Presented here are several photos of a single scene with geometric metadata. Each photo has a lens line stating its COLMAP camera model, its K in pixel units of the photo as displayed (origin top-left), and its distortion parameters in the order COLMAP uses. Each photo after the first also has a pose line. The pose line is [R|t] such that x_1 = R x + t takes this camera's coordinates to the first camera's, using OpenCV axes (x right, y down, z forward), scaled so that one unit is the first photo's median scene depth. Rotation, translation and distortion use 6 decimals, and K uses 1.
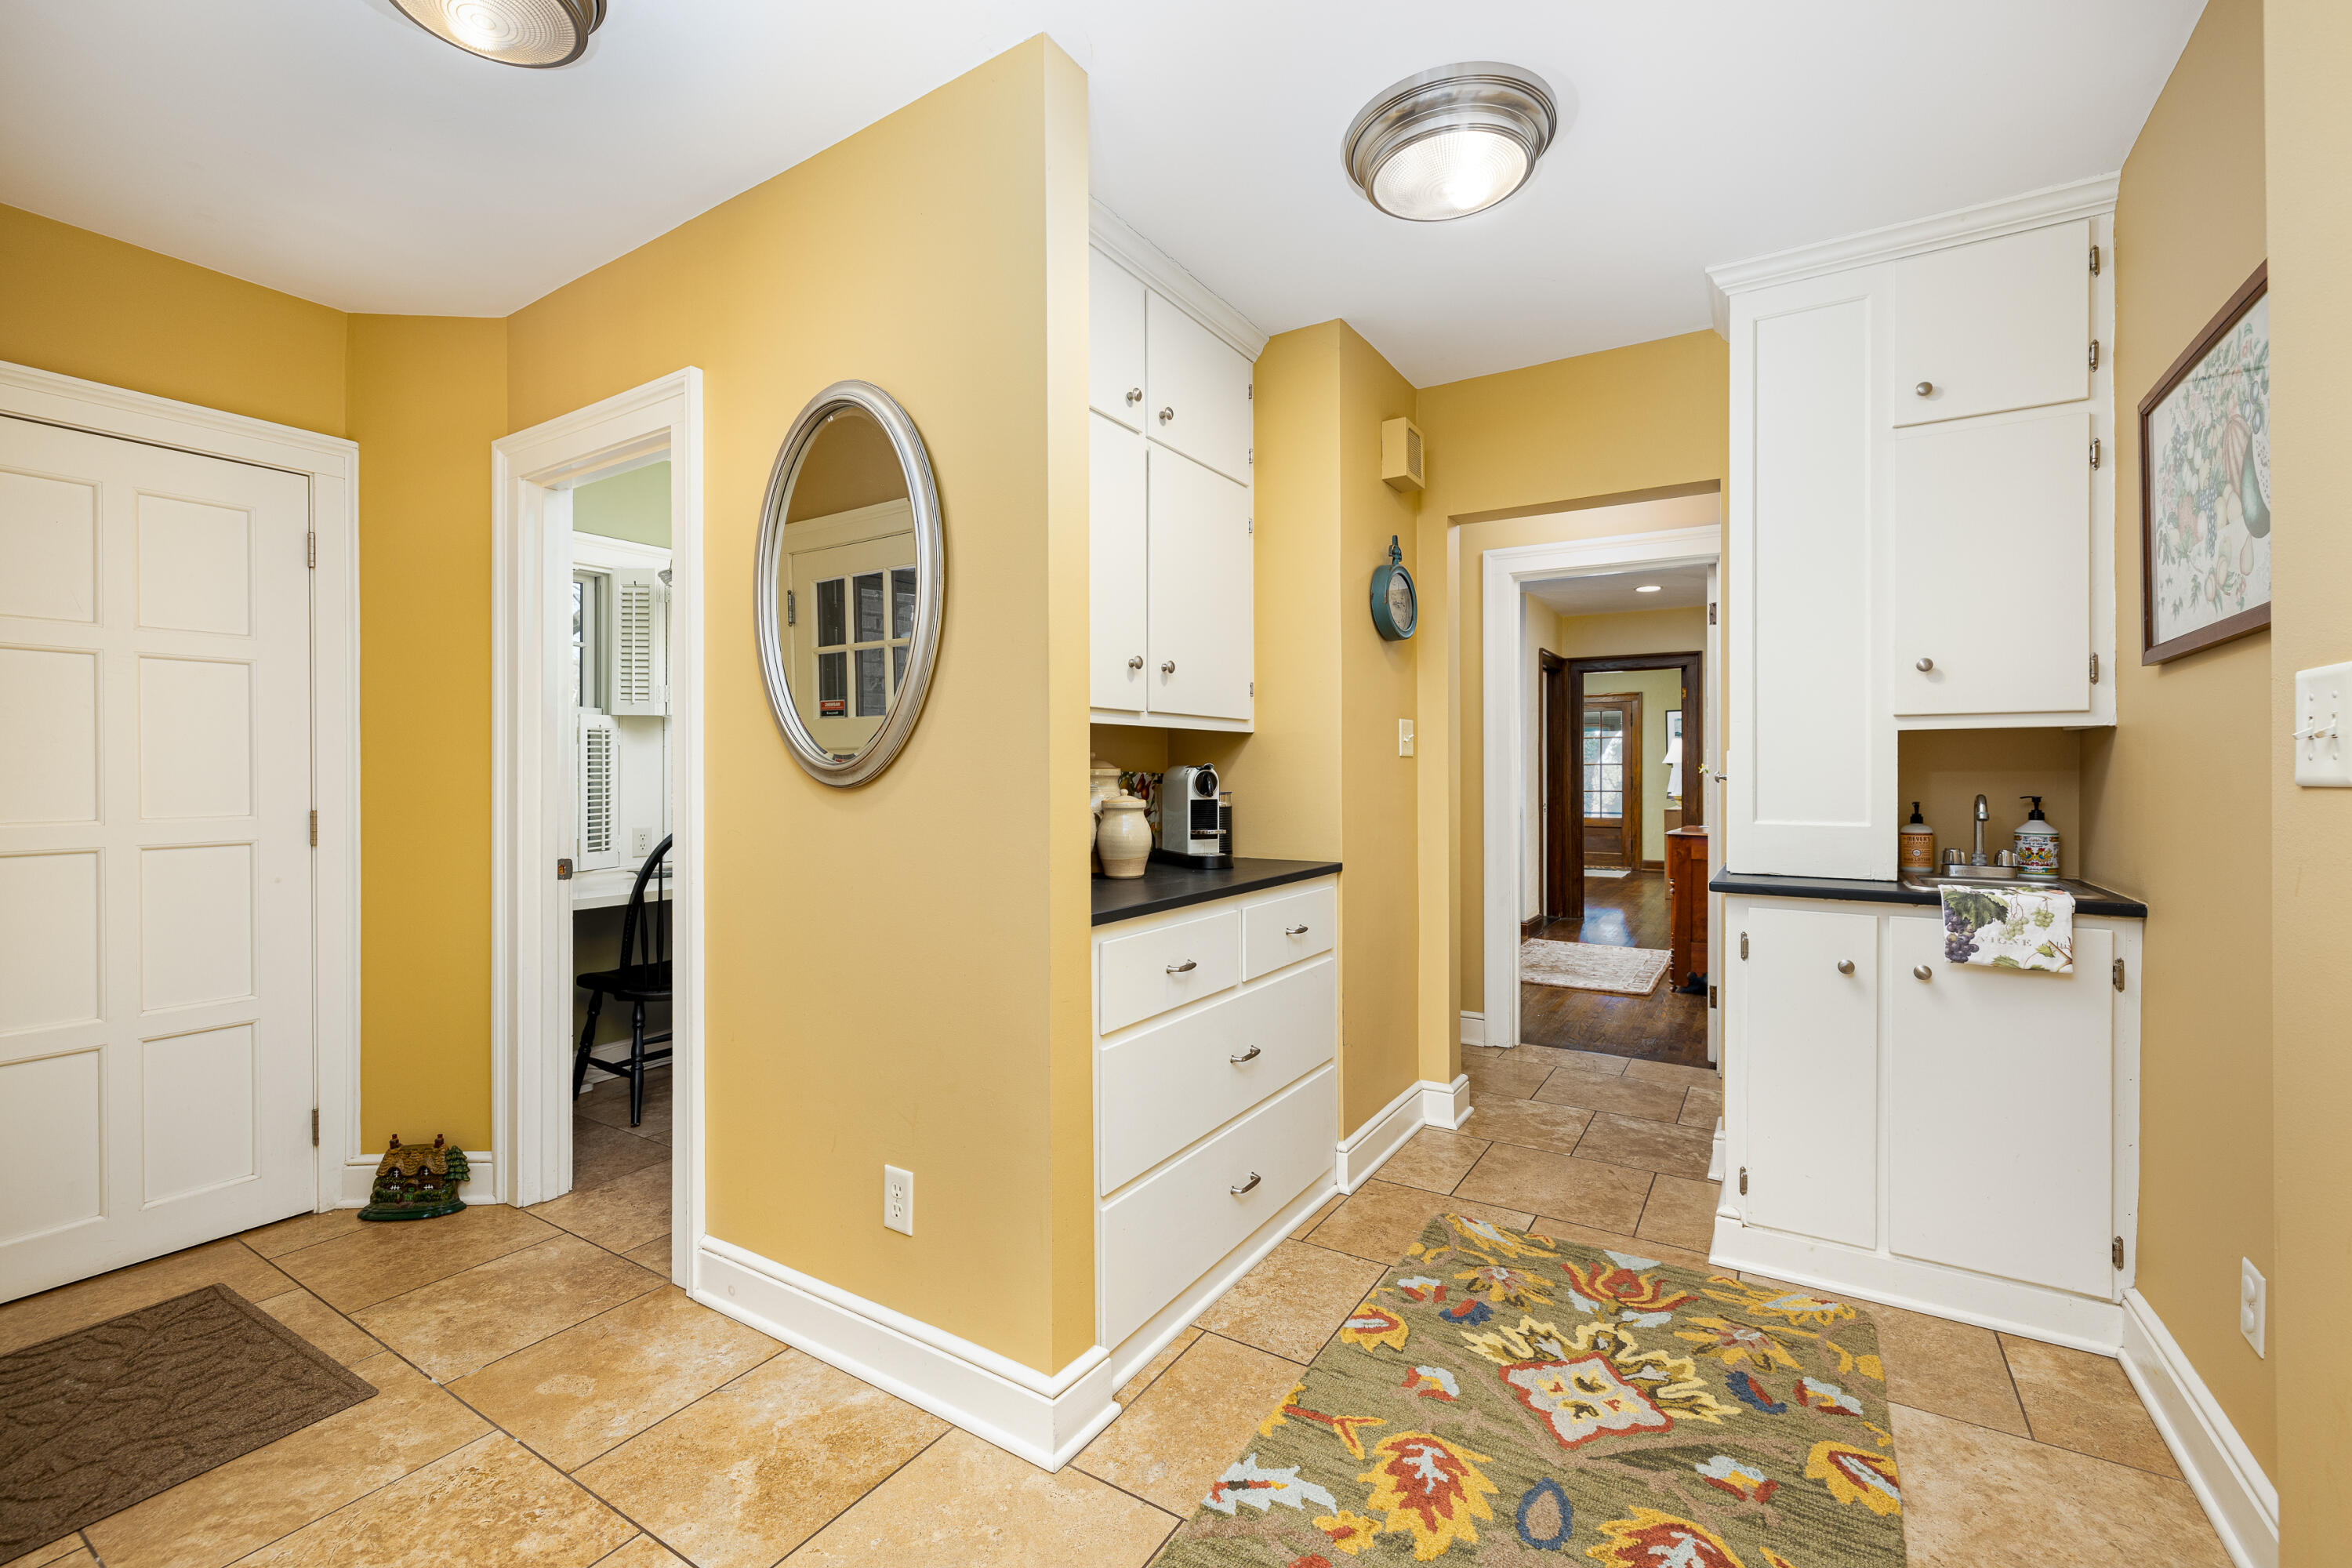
lens RADIAL K [[986.8, 0, 1181.8], [0, 986.8, 780.8], [0, 0, 1]] dist [0.001023, 0.000004]
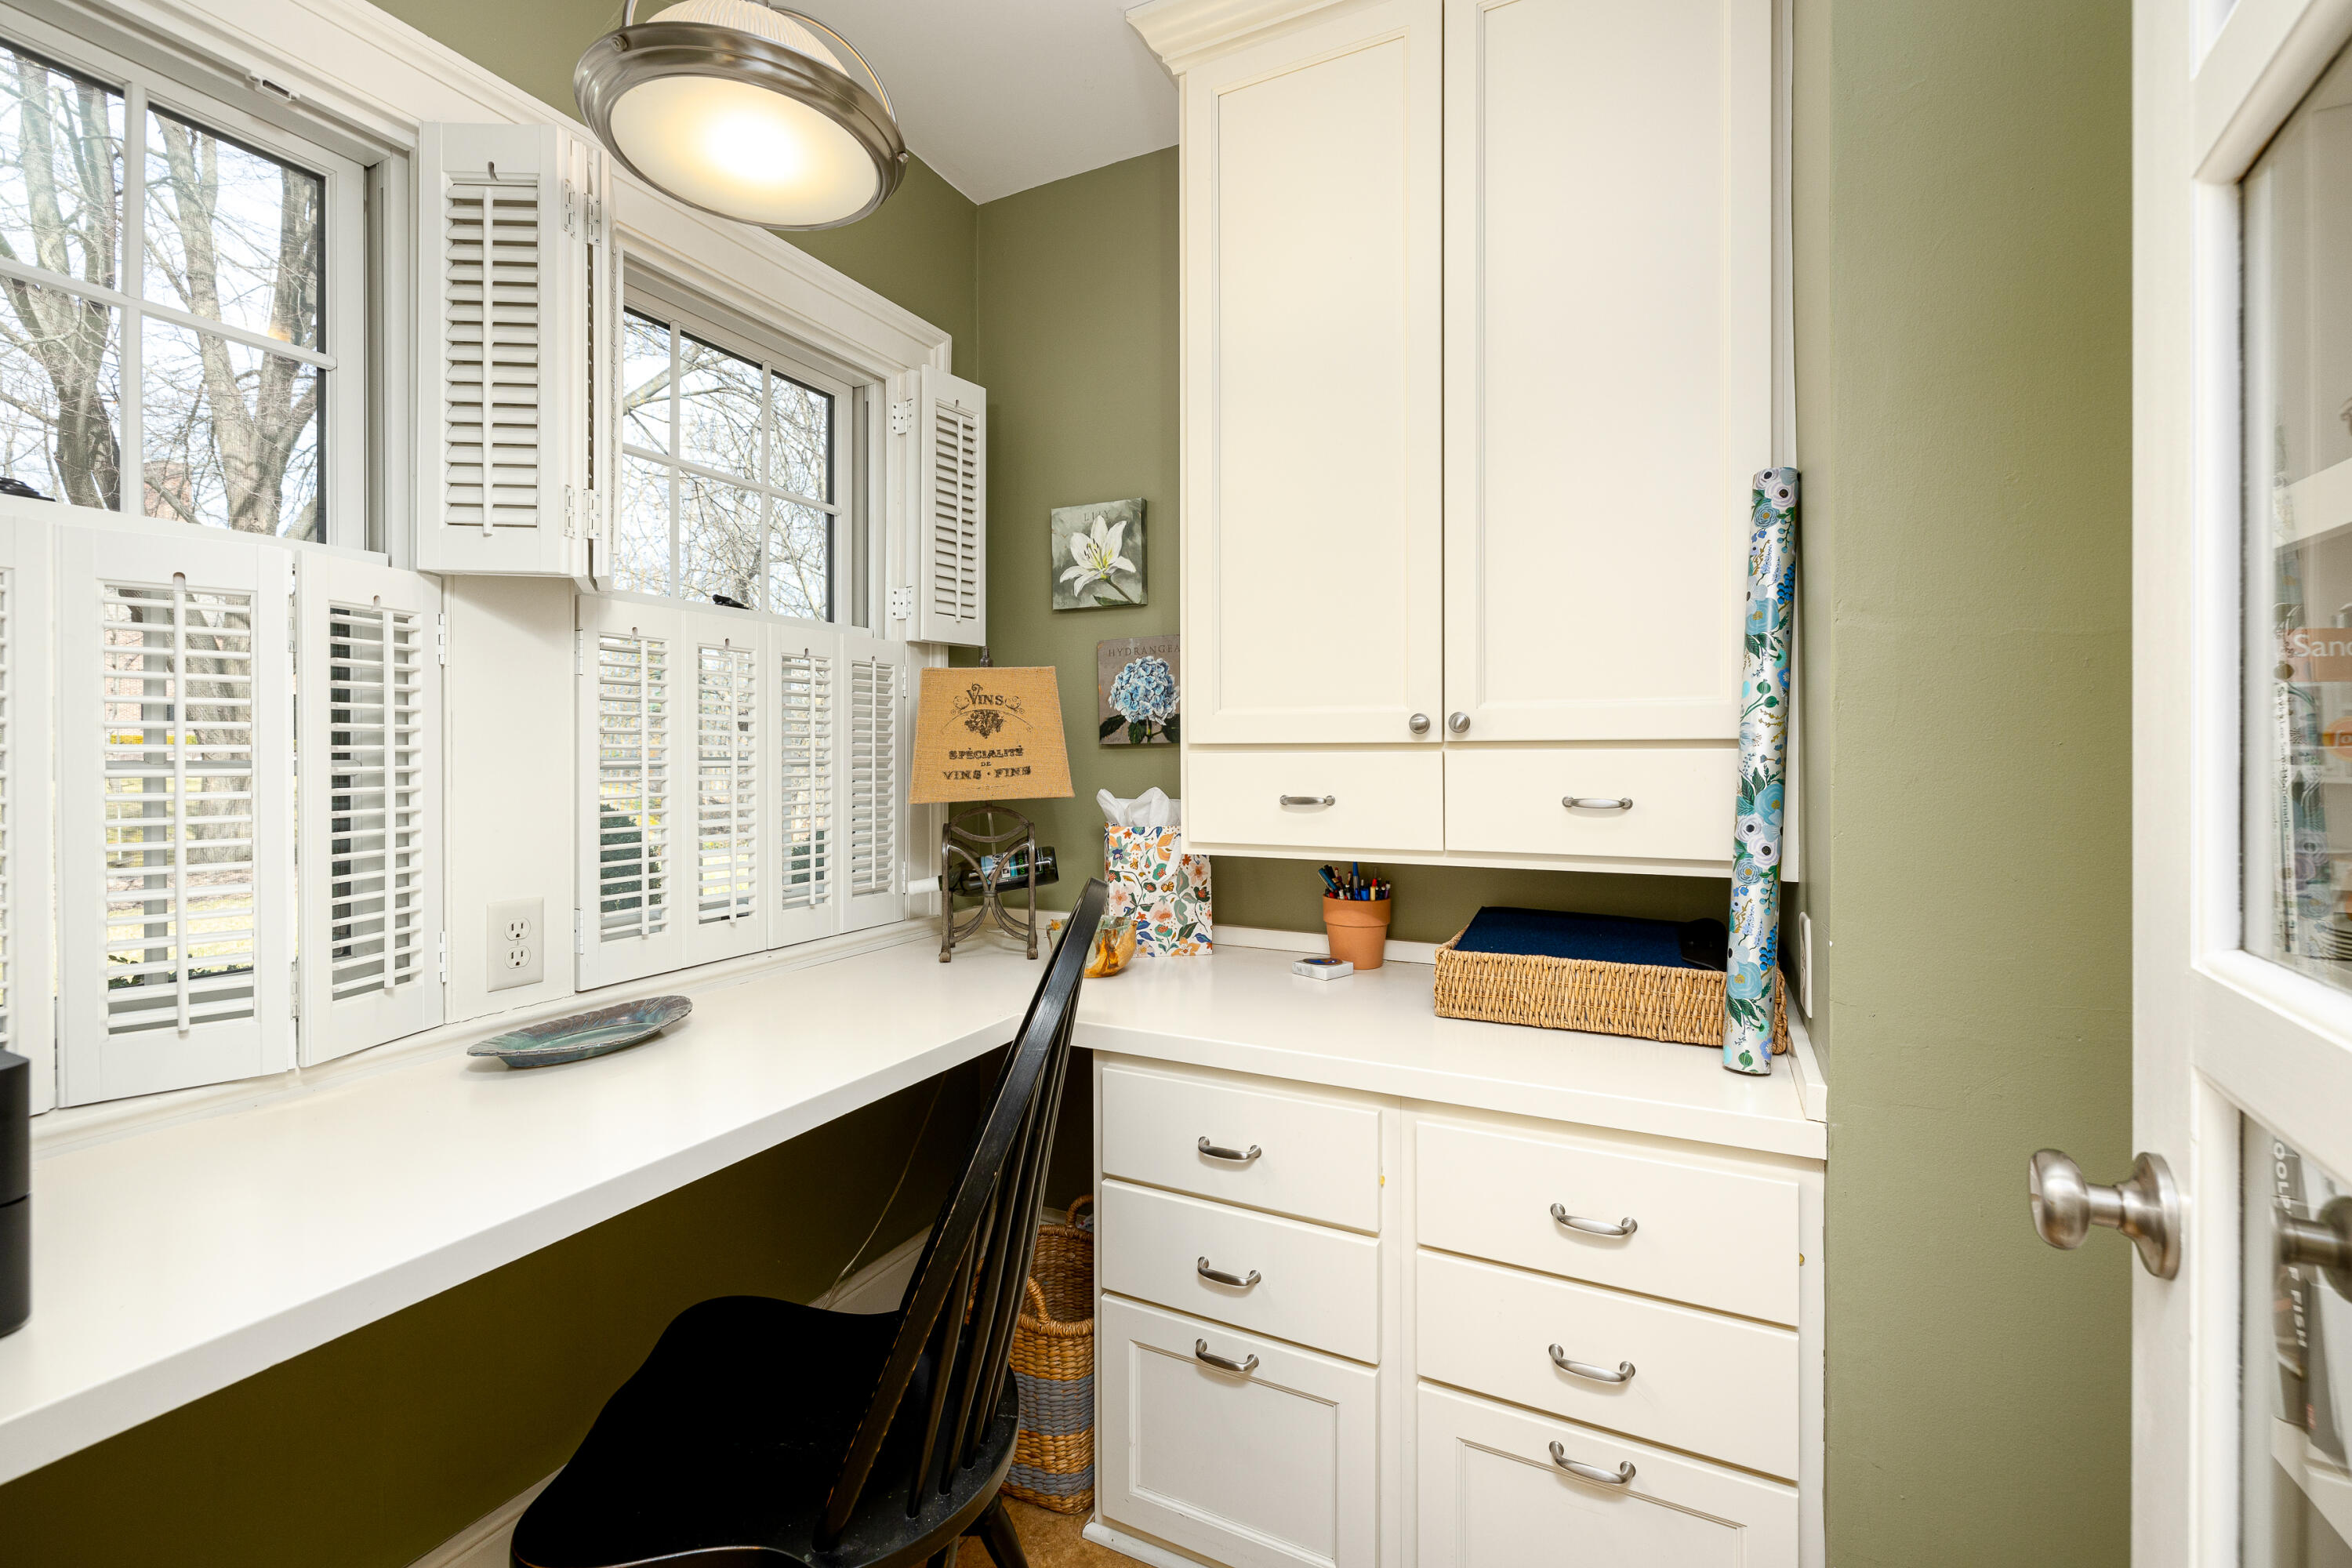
lens RADIAL K [[986.8, 0, 1172.1], [0, 986.8, 782.2], [0, 0, 1]] dist [0.001023, 0.000004]
pose [[0.998758, -0.001603, 0.049805, -0.343810], [0.001568, 0.999998, 0.000744, 0.004166], [-0.049806, -0.000665, 0.998759, 0.660120]]
